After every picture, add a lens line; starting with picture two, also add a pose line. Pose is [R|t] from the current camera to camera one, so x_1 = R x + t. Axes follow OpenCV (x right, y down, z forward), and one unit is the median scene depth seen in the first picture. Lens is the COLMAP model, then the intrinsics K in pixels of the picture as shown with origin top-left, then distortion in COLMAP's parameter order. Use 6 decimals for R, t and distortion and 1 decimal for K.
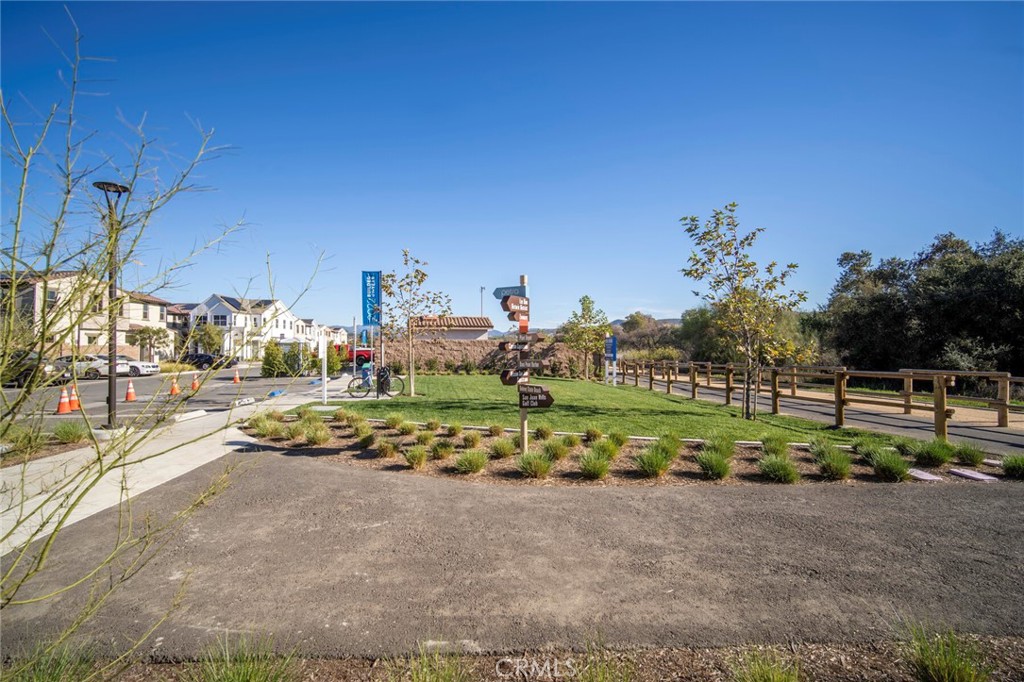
lens RADIAL K [[448.7, 0, 512.0], [0, 448.7, 341.0], [0, 0, 1]] dist [-0.006548, -0.000006]
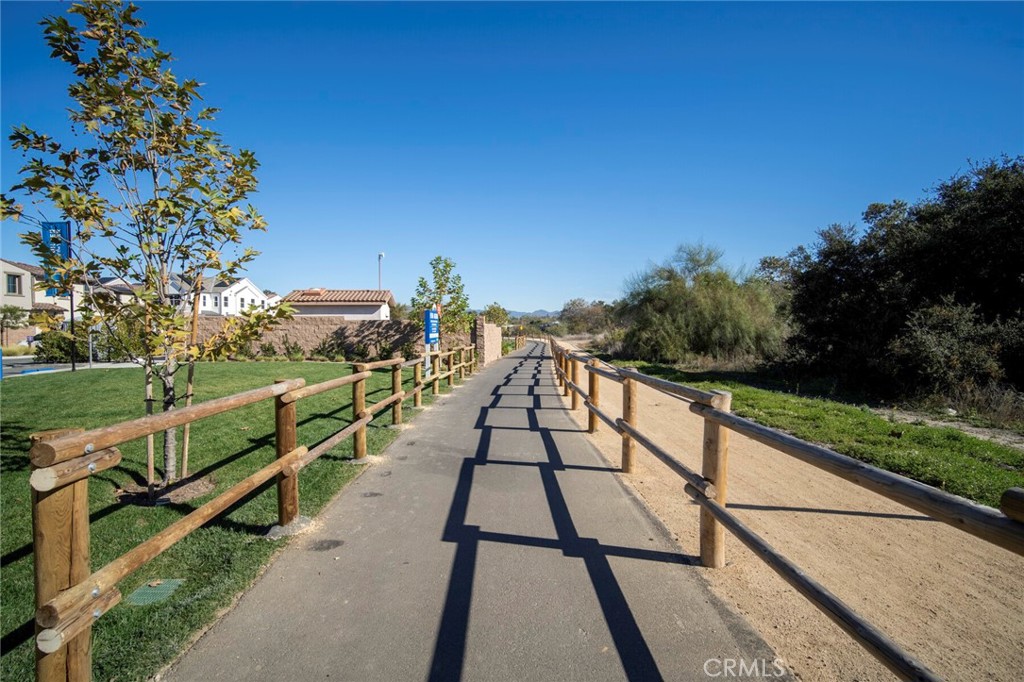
lens RADIAL K [[456.9, 0, 512.1], [0, 456.9, 324.9], [0, 0, 1]] dist [-0.005228, 0.000645]
pose [[0.994338, -0.004317, -0.106180, 0.438090], [0.005246, 0.999950, 0.008473, 0.008740], [0.106138, -0.008982, 0.994311, 0.295346]]
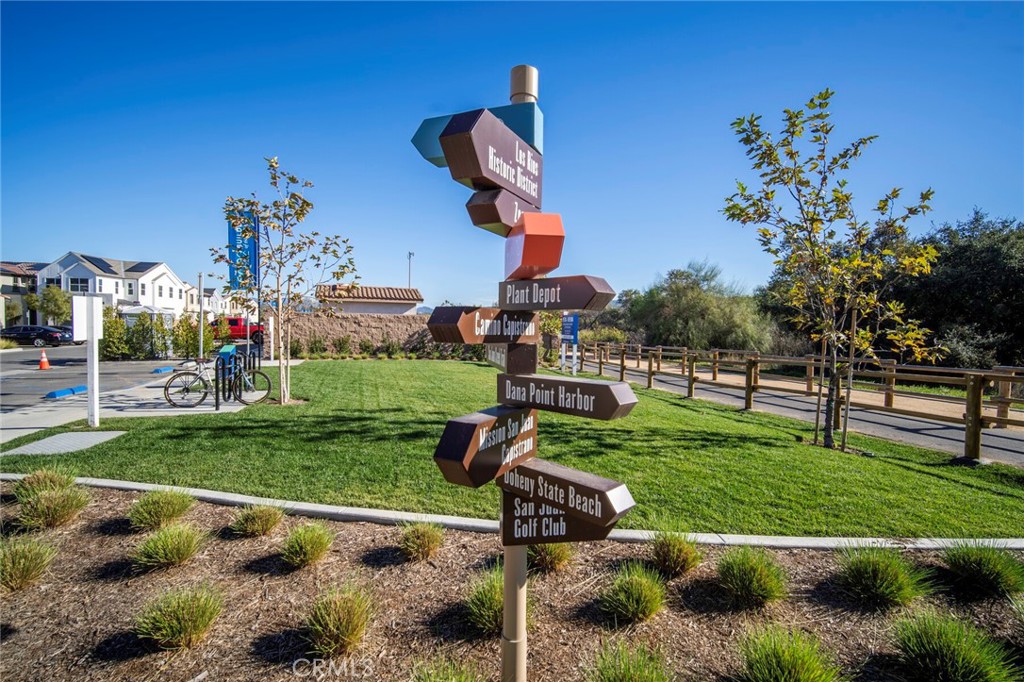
lens RADIAL K [[448.7, 0, 512.0], [0, 448.7, 341.0], [0, 0, 1]] dist [-0.006548, -0.000006]
pose [[0.988280, 0.013184, 0.152082, -0.006568], [-0.020626, 0.998660, 0.047455, 0.002481], [-0.151252, -0.050036, 0.987228, 0.218179]]
